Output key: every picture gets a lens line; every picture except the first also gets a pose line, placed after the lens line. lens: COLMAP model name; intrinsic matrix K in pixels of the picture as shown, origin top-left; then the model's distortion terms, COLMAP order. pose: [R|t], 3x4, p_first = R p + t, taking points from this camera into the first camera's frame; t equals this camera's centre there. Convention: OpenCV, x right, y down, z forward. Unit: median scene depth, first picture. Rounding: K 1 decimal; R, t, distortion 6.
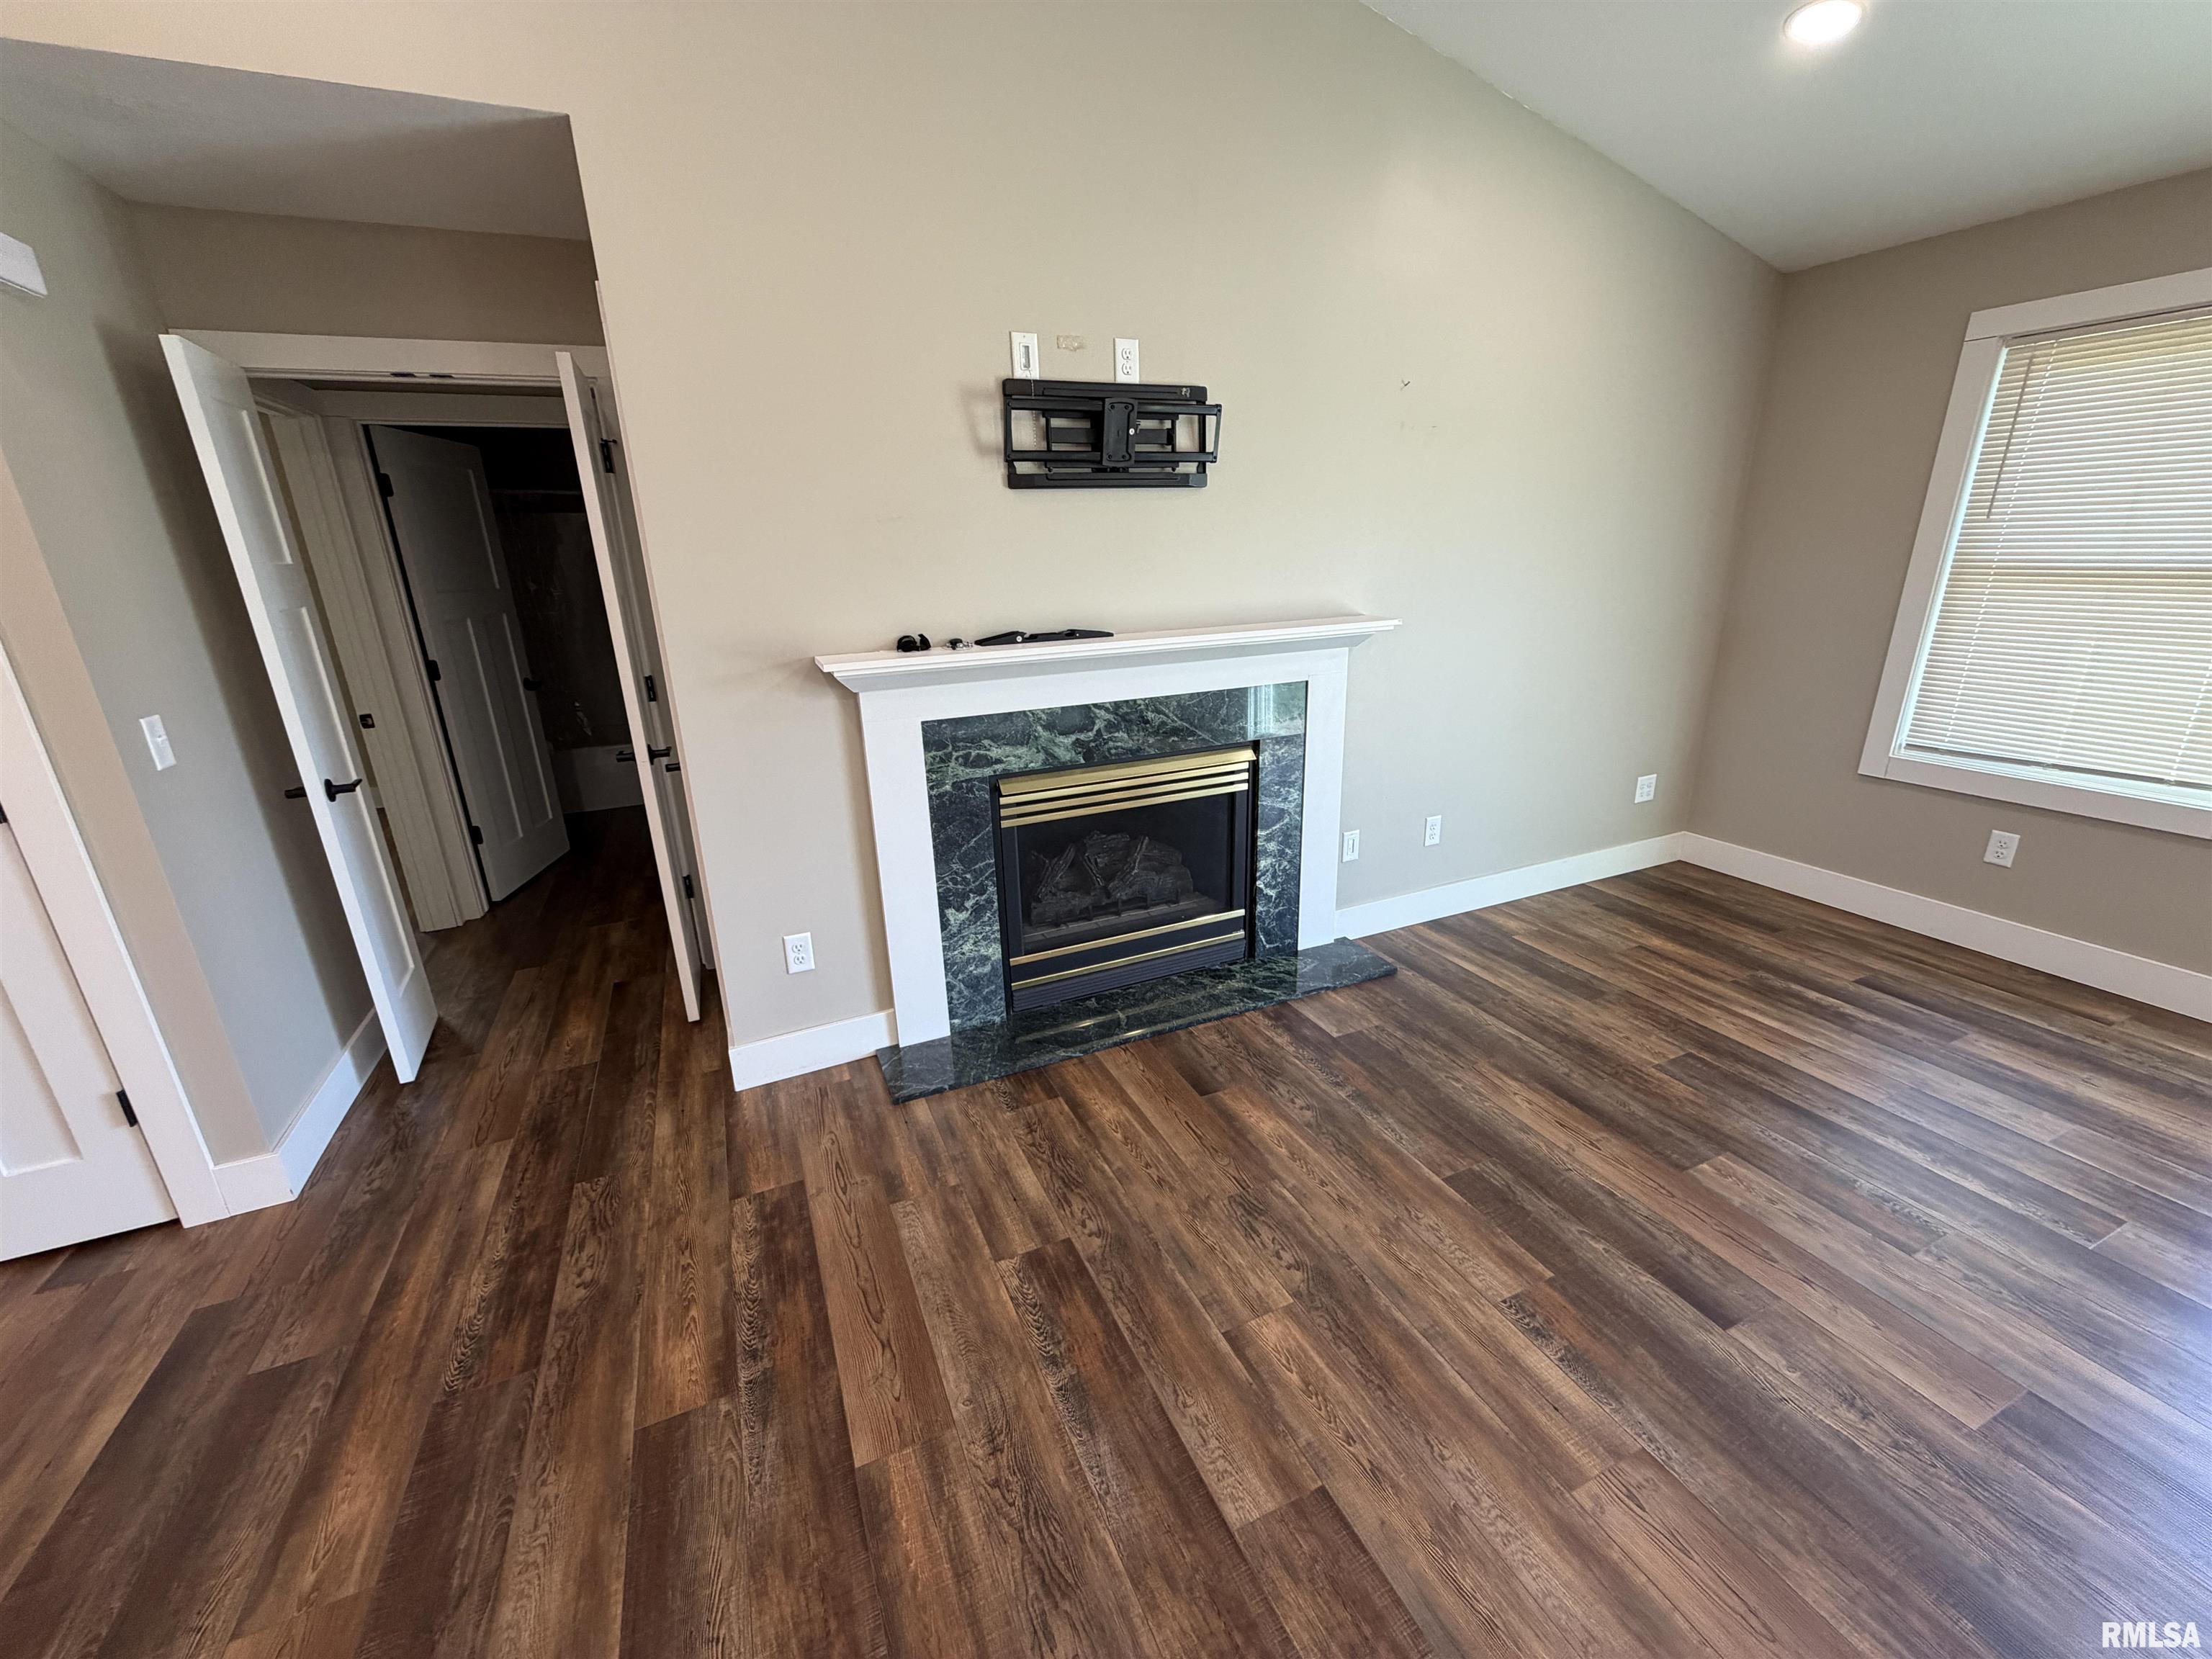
lens RADIAL K [[882.6, 0, 1099.6], [0, 882.6, 829.0], [0, 0, 1]] dist [0.000722, 0.000130]
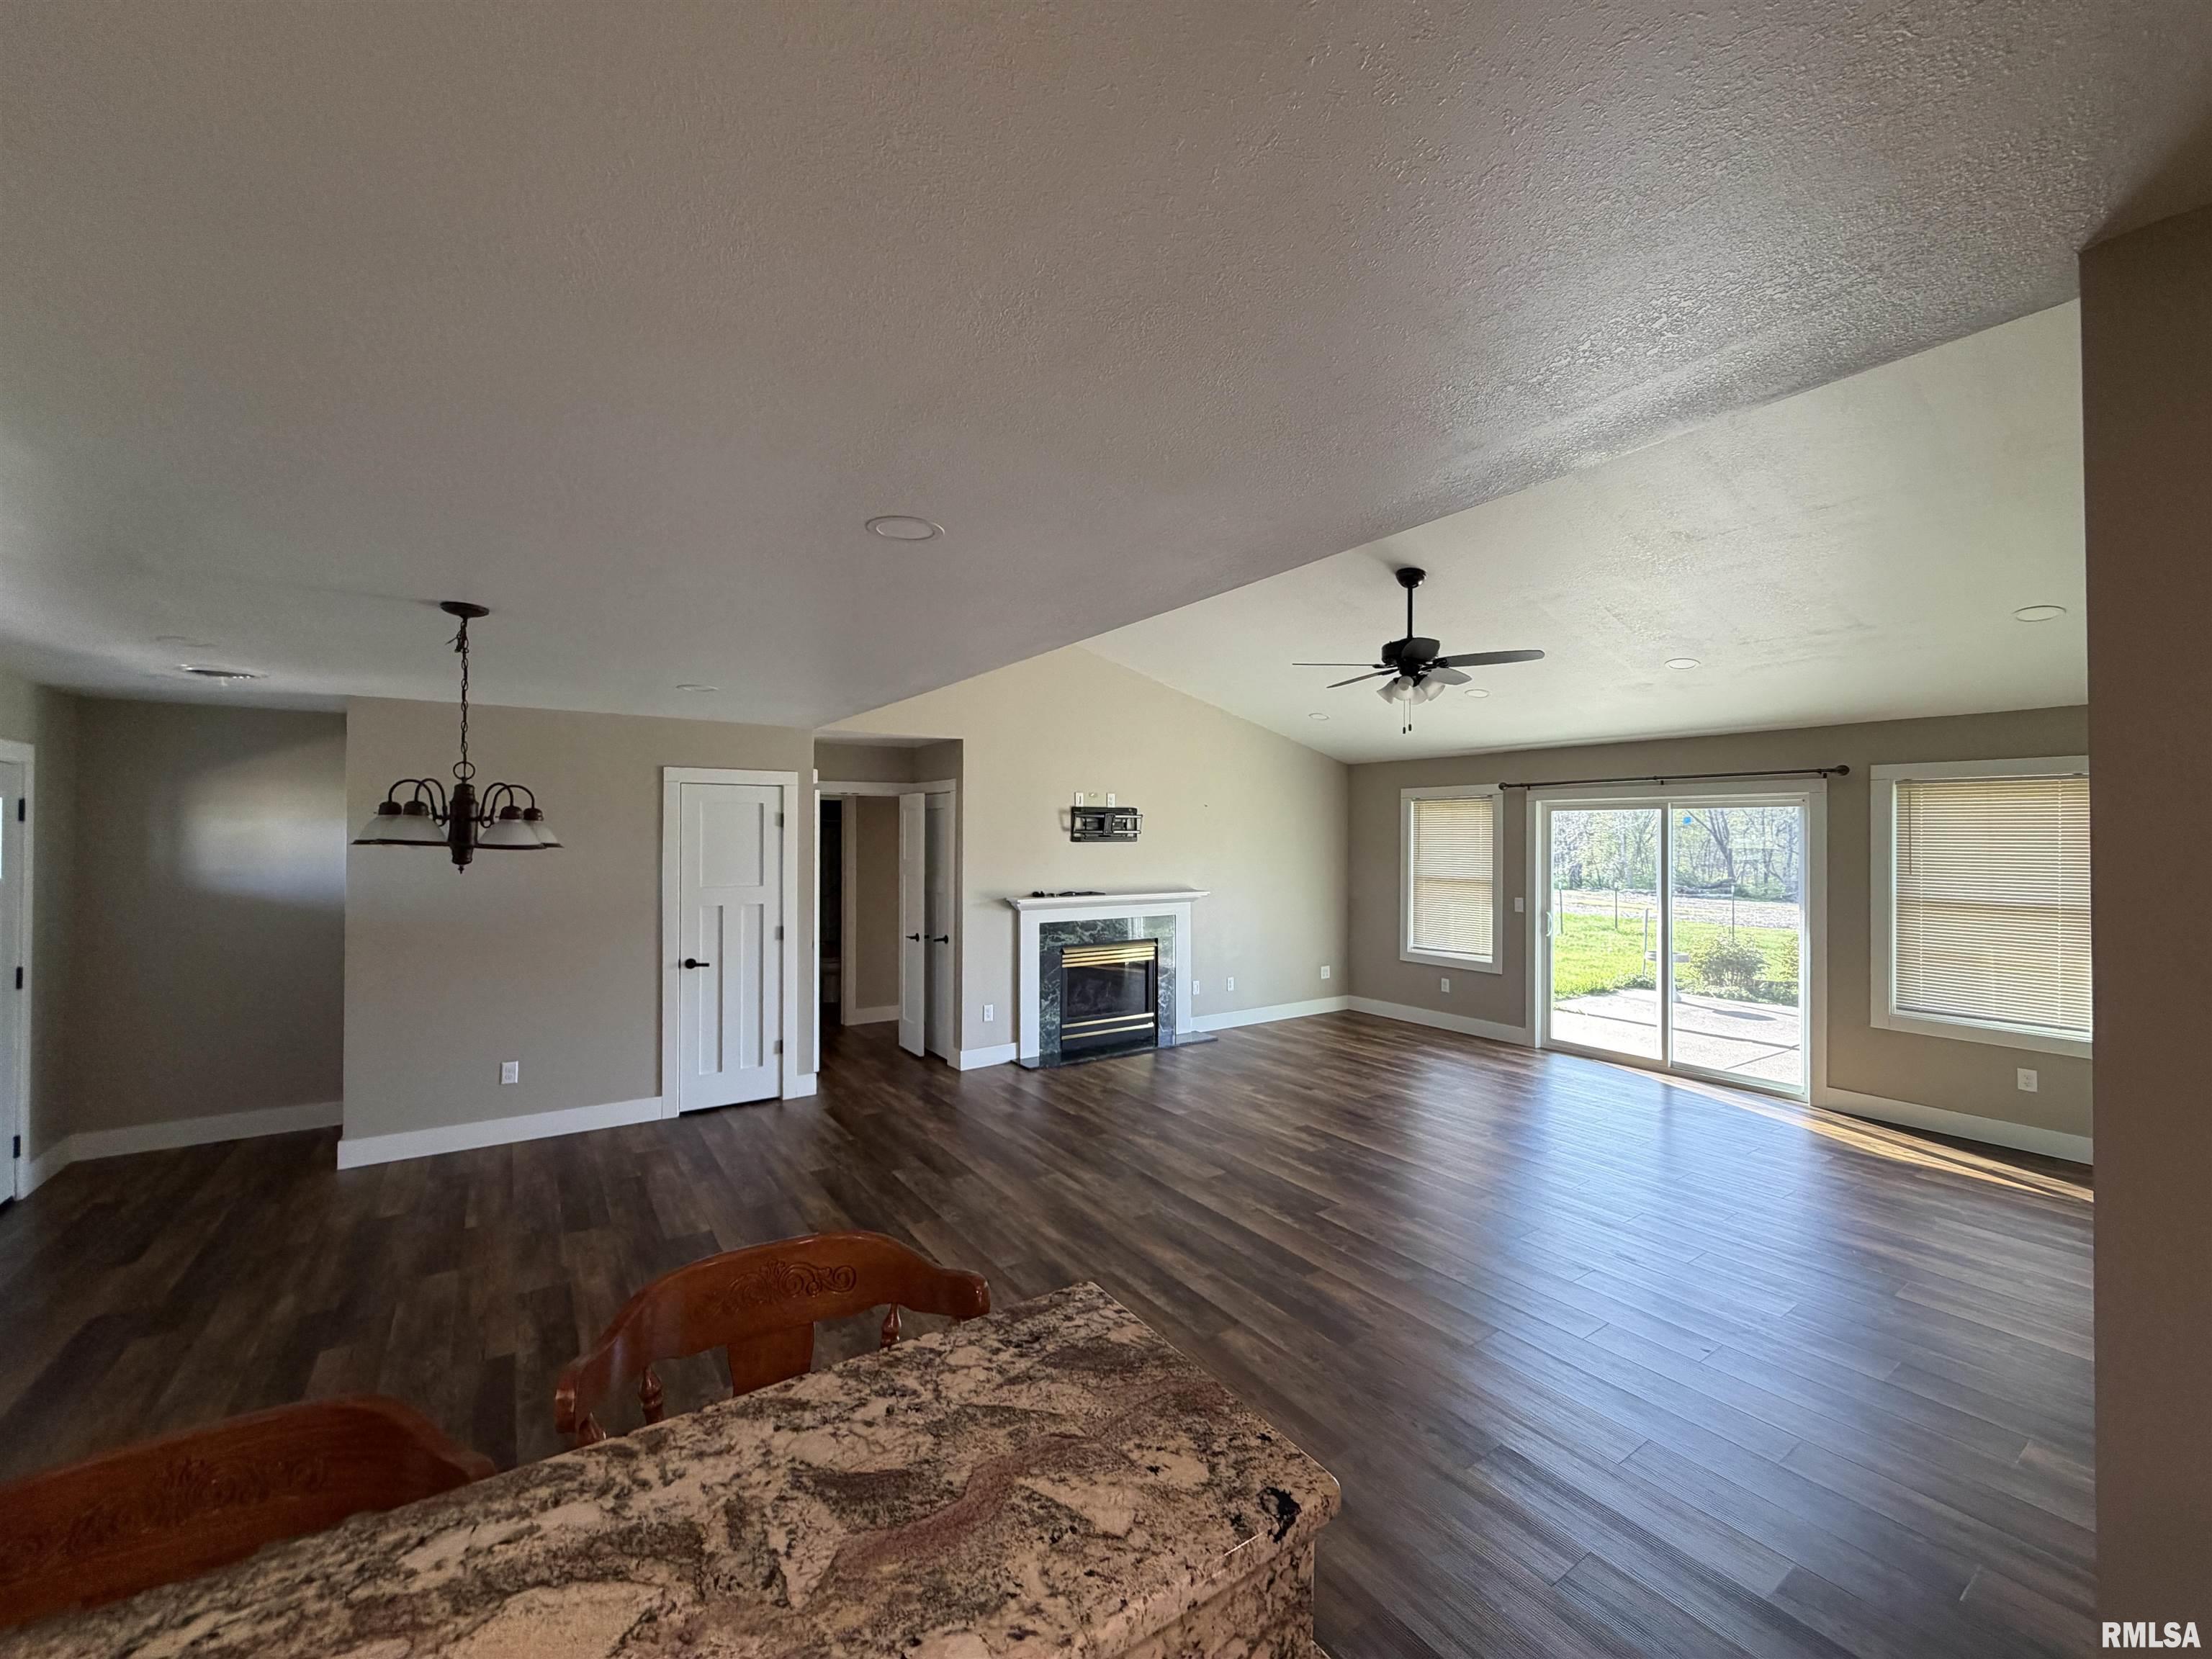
lens RADIAL K [[882.6, 0, 1099.6], [0, 882.6, 829.0], [0, 0, 1]] dist [0.000722, 0.000130]
pose [[0.983955, 0.034003, 0.175149, -0.462783], [0.023797, 0.947890, -0.317709, 0.427911], [-0.176825, 0.316780, 0.931871, -1.497210]]
